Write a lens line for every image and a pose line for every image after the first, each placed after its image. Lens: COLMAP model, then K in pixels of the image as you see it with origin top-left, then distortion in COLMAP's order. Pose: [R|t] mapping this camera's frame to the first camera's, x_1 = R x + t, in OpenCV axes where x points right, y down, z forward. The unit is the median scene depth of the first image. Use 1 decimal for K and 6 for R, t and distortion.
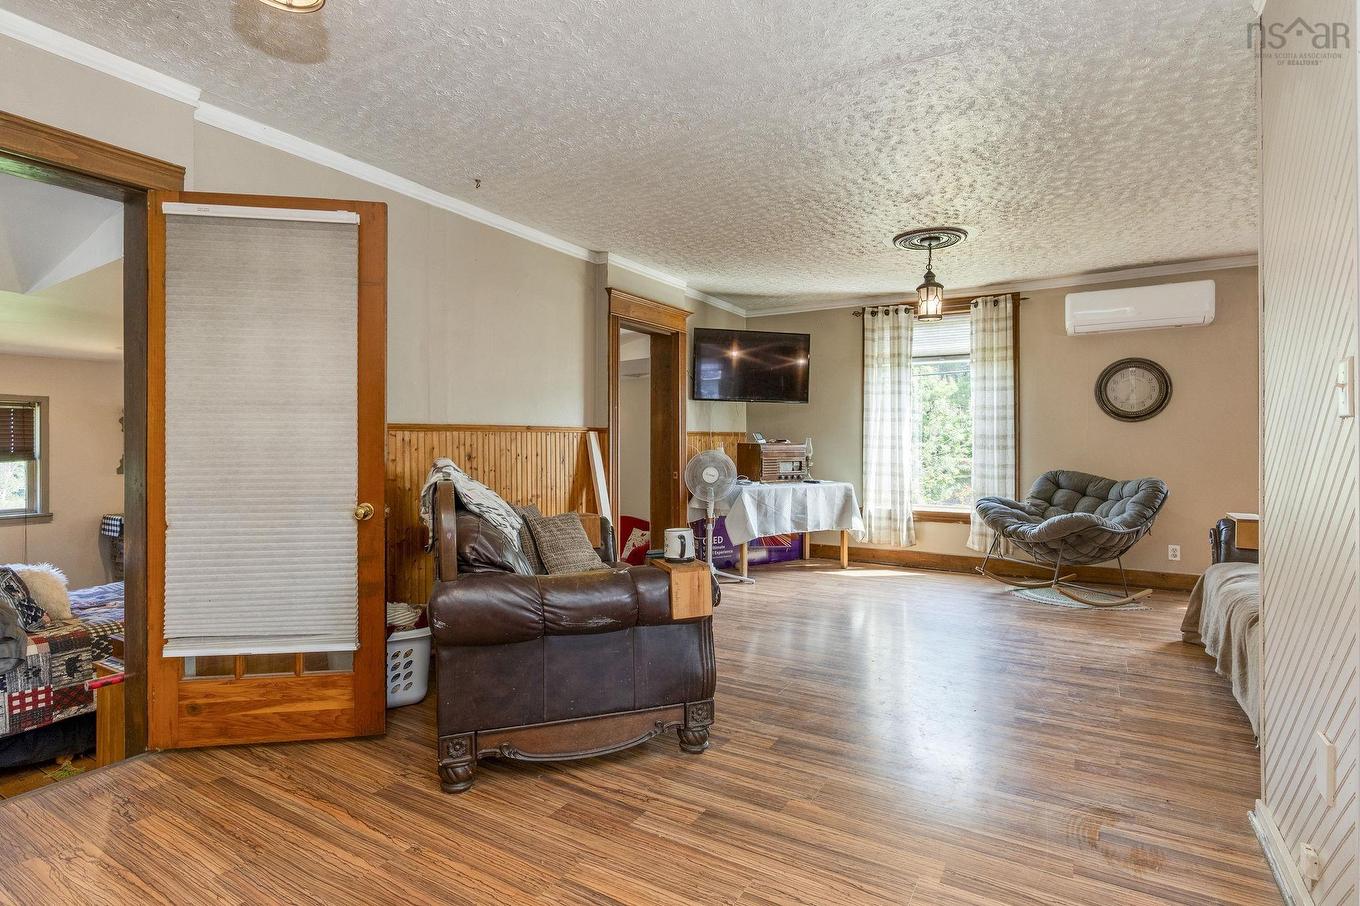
lens RADIAL K [[674.2, 0, 683.2], [0, 674.2, 433.6], [0, 0, 1]] dist [-0.004620, -0.000293]
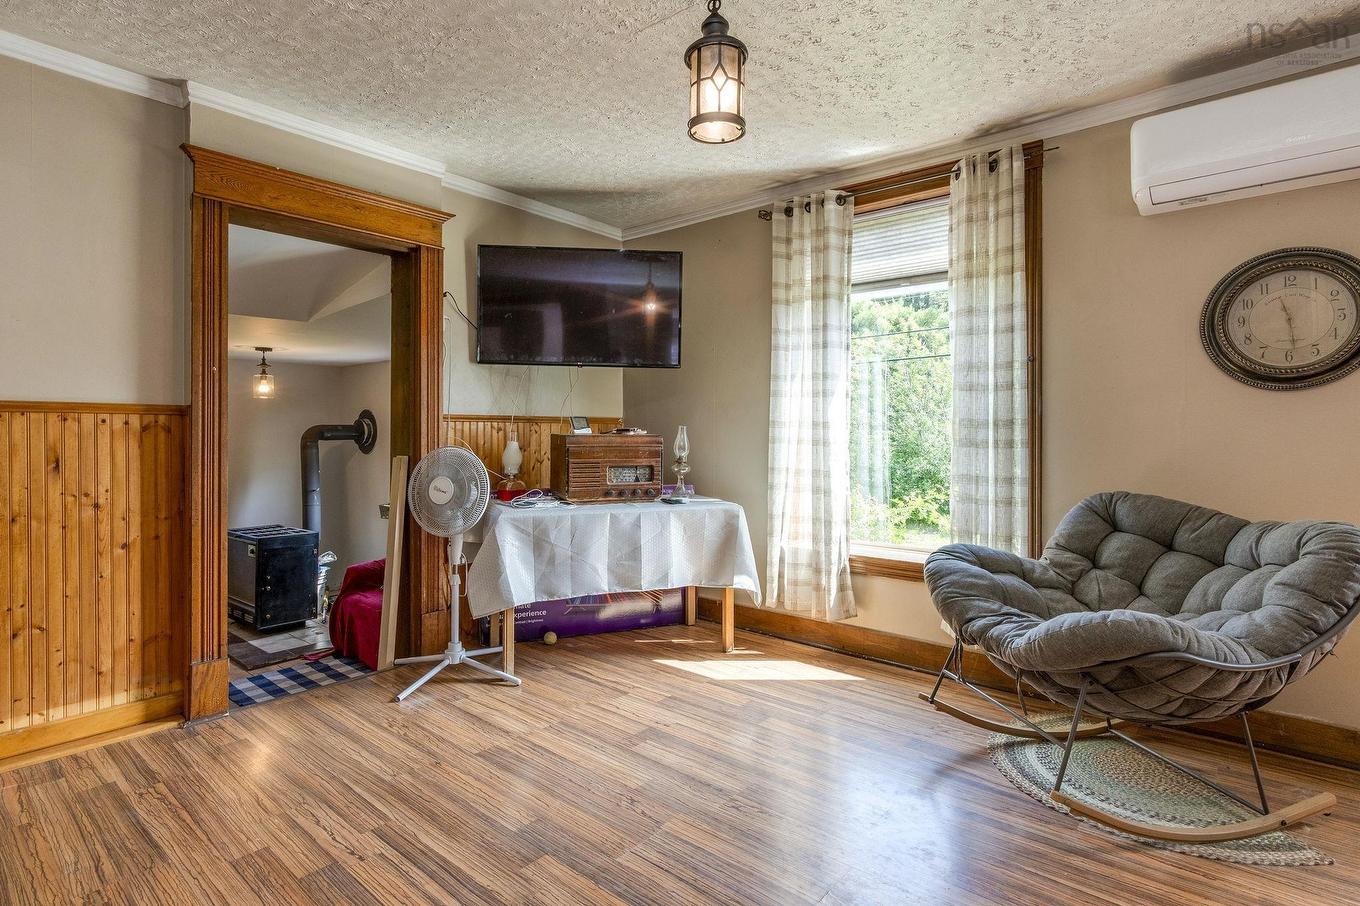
lens RADIAL K [[676.9, 0, 679.9], [0, 676.9, 428.0], [0, 0, 1]] dist [-0.002868, -0.000372]
pose [[0.986578, 0.001339, -0.163288, 0.314454], [-0.000719, 0.999992, 0.003854, 0.006488], [0.163292, -0.003685, 0.986571, 0.451334]]
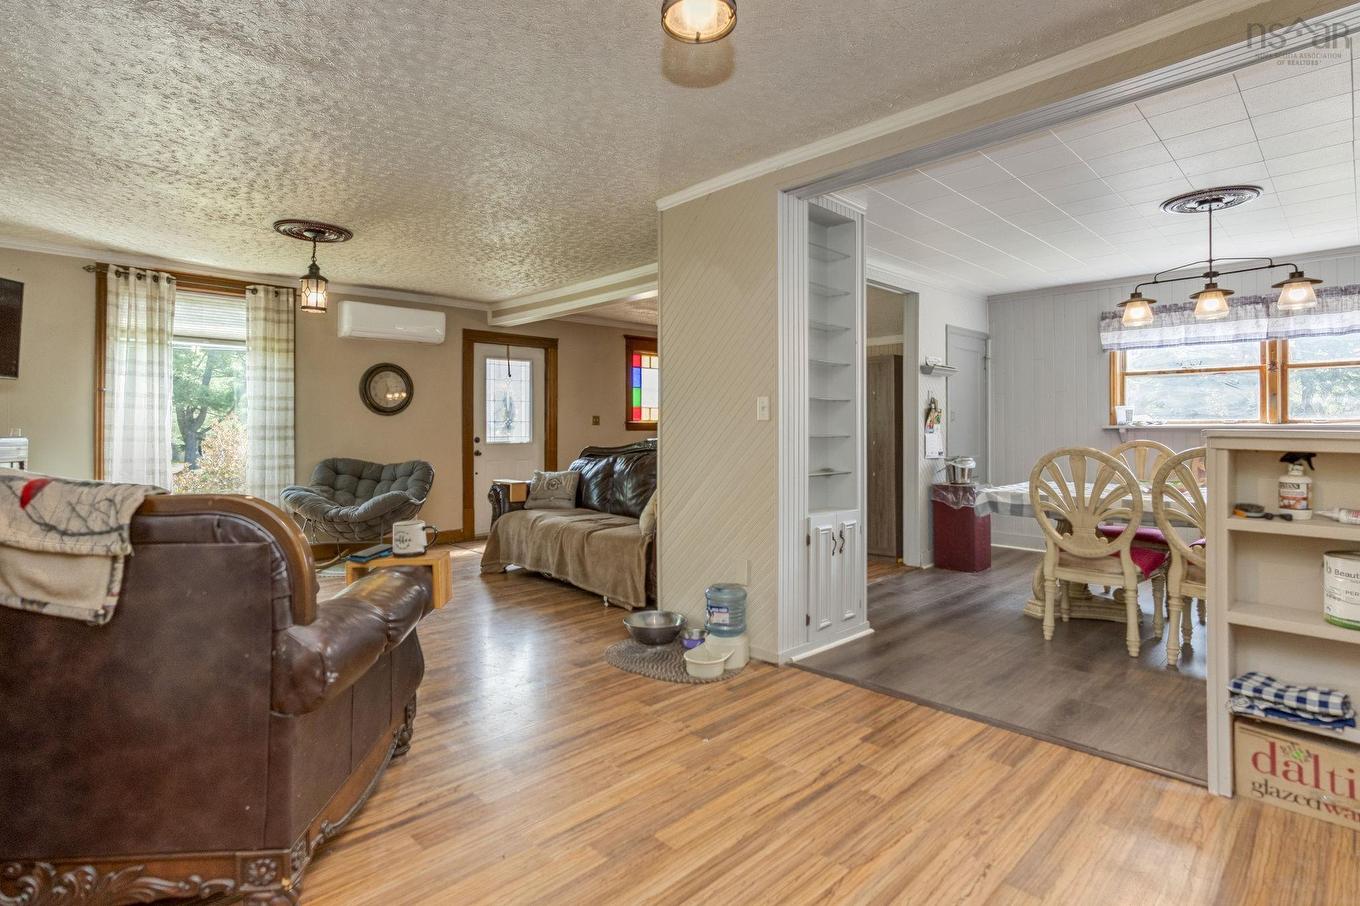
lens RADIAL K [[674.2, 0, 683.2], [0, 674.2, 433.6], [0, 0, 1]] dist [-0.004620, -0.000293]
pose [[0.258655, -0.007411, 0.965941, -0.351470], [-0.007937, 0.999921, 0.009797, -0.001068], [-0.965937, -0.010201, 0.258575, 0.155467]]
